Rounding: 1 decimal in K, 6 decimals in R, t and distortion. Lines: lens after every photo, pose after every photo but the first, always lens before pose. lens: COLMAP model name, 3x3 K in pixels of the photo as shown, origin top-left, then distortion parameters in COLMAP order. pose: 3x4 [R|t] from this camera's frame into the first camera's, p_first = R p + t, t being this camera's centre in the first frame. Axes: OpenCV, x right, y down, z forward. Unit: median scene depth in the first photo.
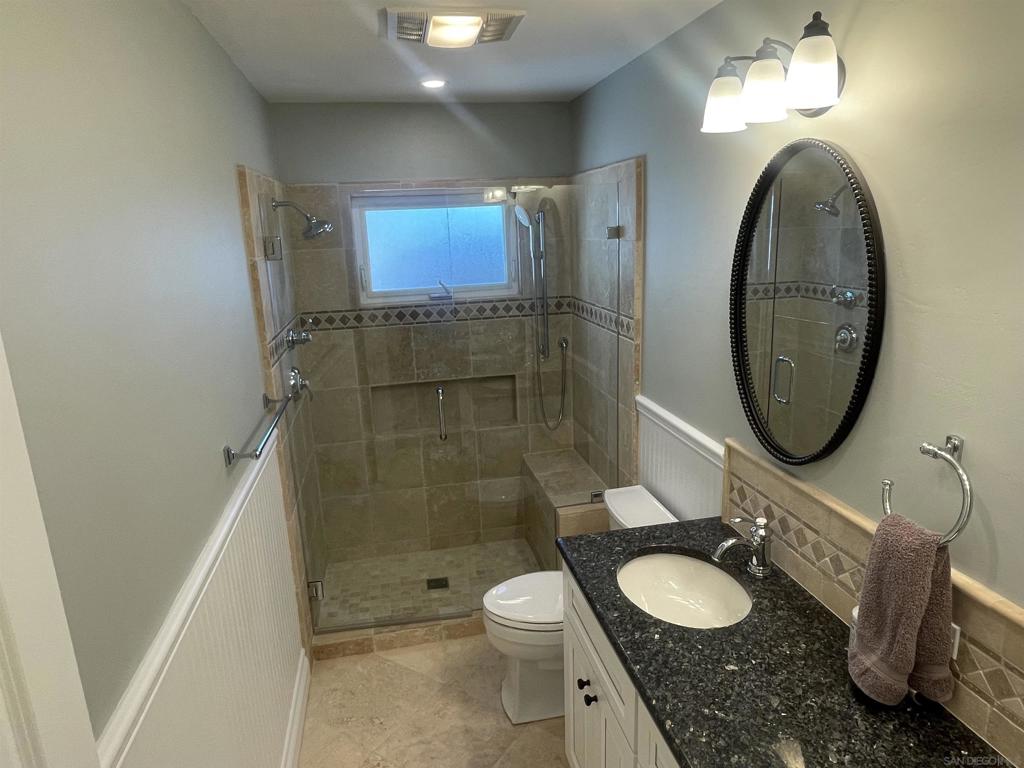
lens RADIAL K [[646.5, 0, 512.9], [0, 646.5, 381.5], [0, 0, 1]] dist [-0.001970, 0.000582]
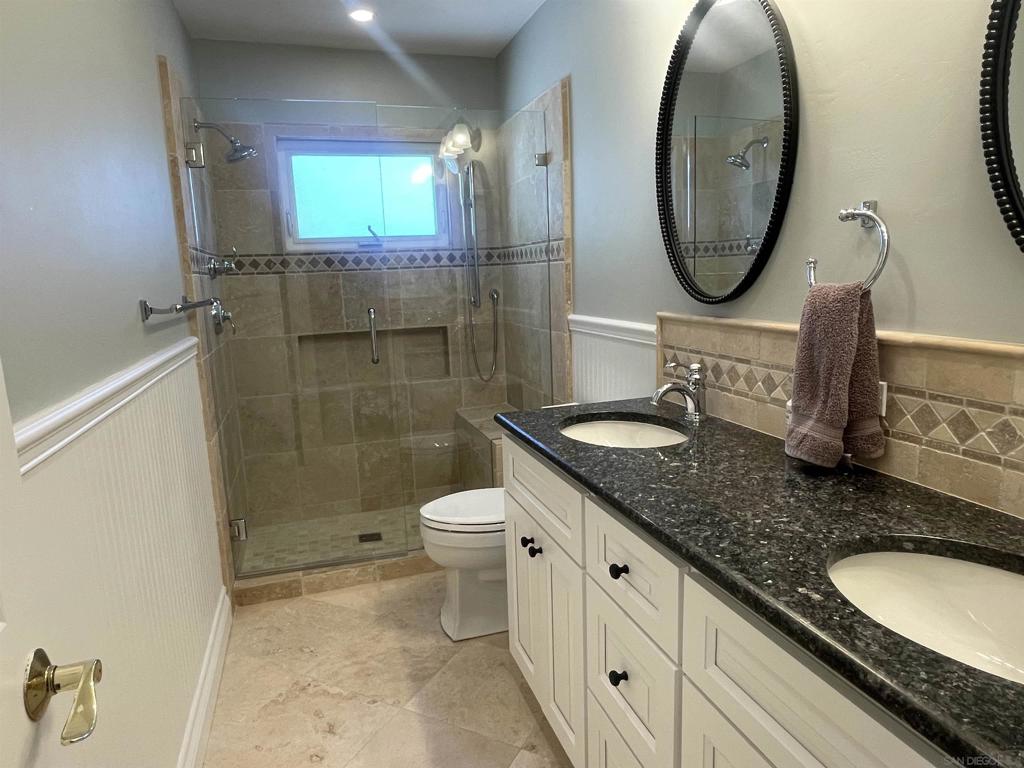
lens RADIAL K [[645.5, 0, 512.0], [0, 645.5, 384.0], [0, 0, 1]] dist [0.000494, -0.002483]
pose [[0.993754, -0.018838, 0.109990, -0.009947], [0.027106, 0.996877, -0.074166, 0.189673], [-0.108249, 0.076684, 0.991162, 0.013887]]
